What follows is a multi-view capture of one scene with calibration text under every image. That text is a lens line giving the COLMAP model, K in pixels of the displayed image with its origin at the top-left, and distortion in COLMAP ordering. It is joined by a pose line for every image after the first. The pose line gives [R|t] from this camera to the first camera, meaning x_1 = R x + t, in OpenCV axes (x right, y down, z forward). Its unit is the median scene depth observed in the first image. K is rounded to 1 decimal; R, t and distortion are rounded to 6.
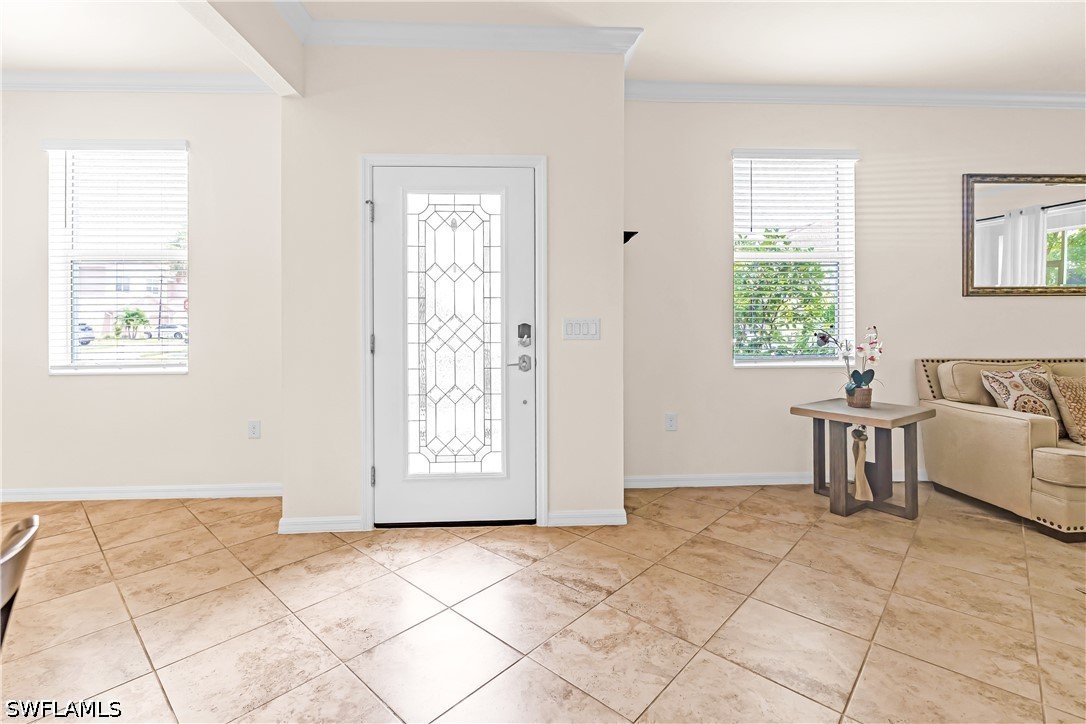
lens RADIAL K [[496.7, 0, 550.2], [0, 496.7, 329.6], [0, 0, 1]] dist [-0.002093, -0.000529]
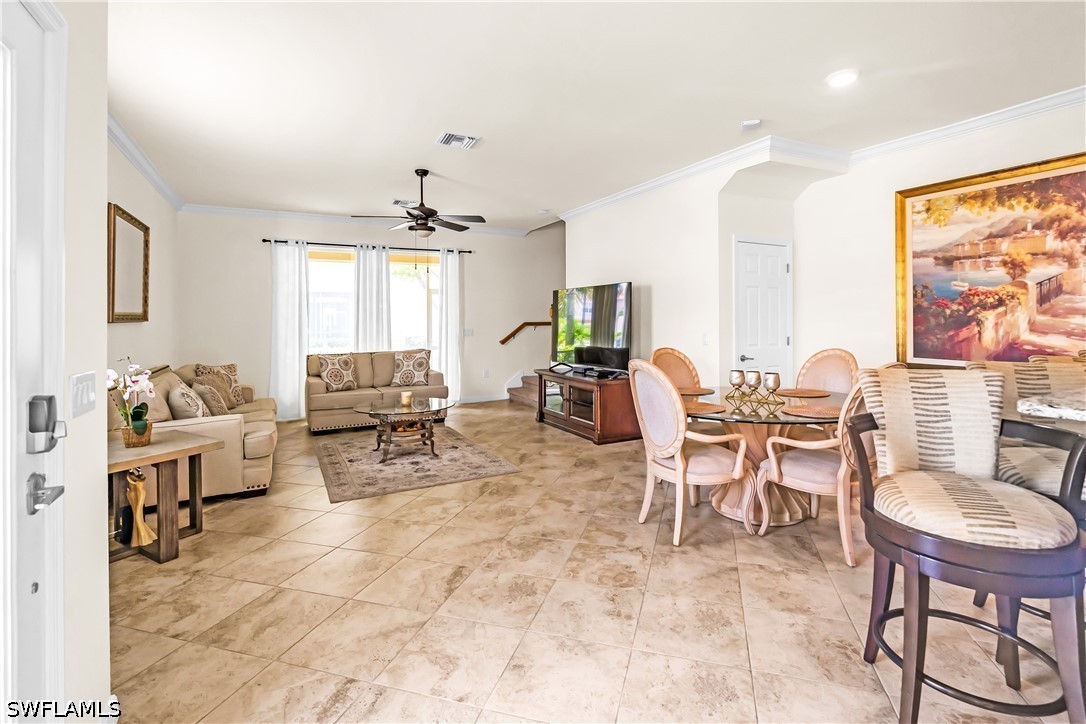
lens RADIAL K [[513.0, 0, 549.6], [0, 513.0, 316.7], [0, 0, 1]] dist [-0.000352, -0.000136]
pose [[-0.421350, 0.010198, 0.906841, -0.574577], [0.034490, 0.999394, 0.004786, -0.061191], [-0.906242, 0.033294, -0.421447, 0.720066]]
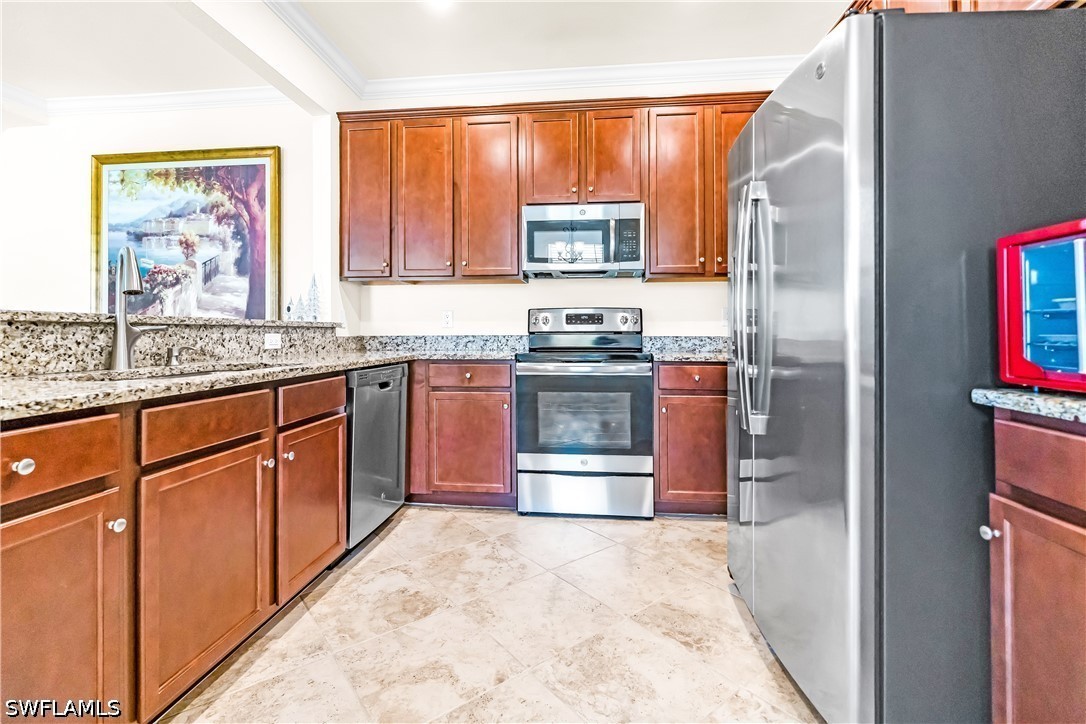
lens RADIAL K [[491.2, 0, 541.1], [0, 491.2, 329.9], [0, 0, 1]] dist [-0.000856, -0.000315]
pose [[-0.983992, 0.005988, 0.178115, -0.995381], [0.009504, 0.999776, 0.018892, 0.051028], [-0.177962, 0.020283, -0.983828, 0.262272]]
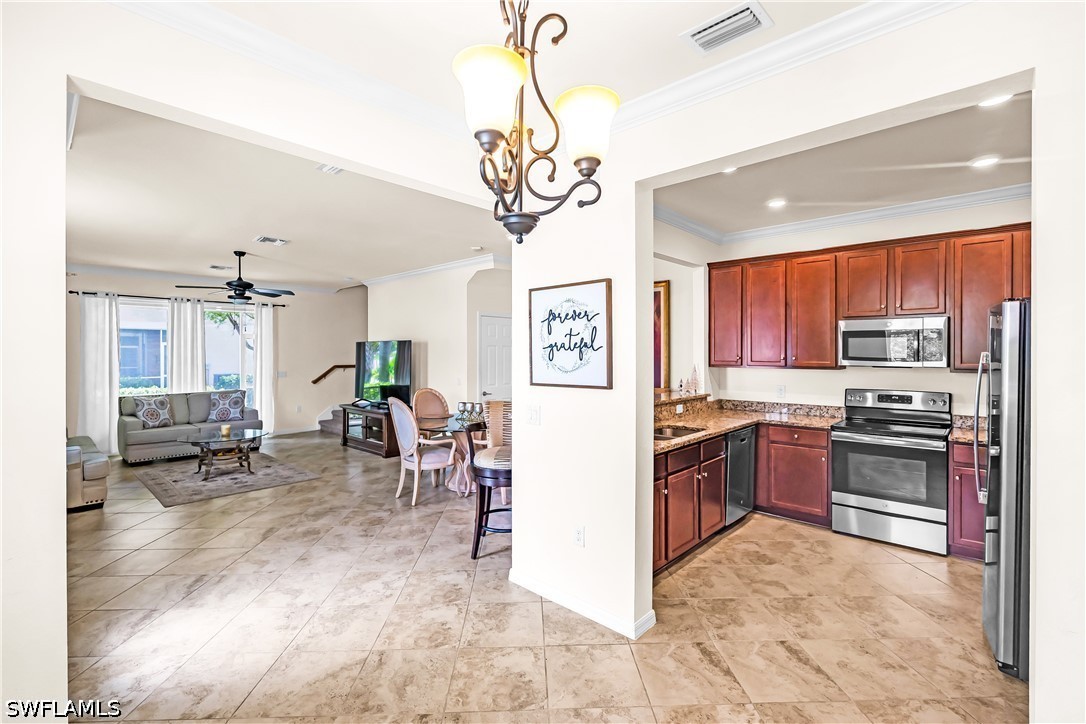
lens RADIAL K [[491.1, 0, 543.0], [0, 491.1, 356.6], [0, 0, 1]] dist [-0.001484, 0.000603]
pose [[-0.689061, -0.003383, 0.724695, -1.218986], [0.022400, 0.999412, 0.025965, -0.128654], [-0.724357, 0.034125, -0.688580, 0.879549]]
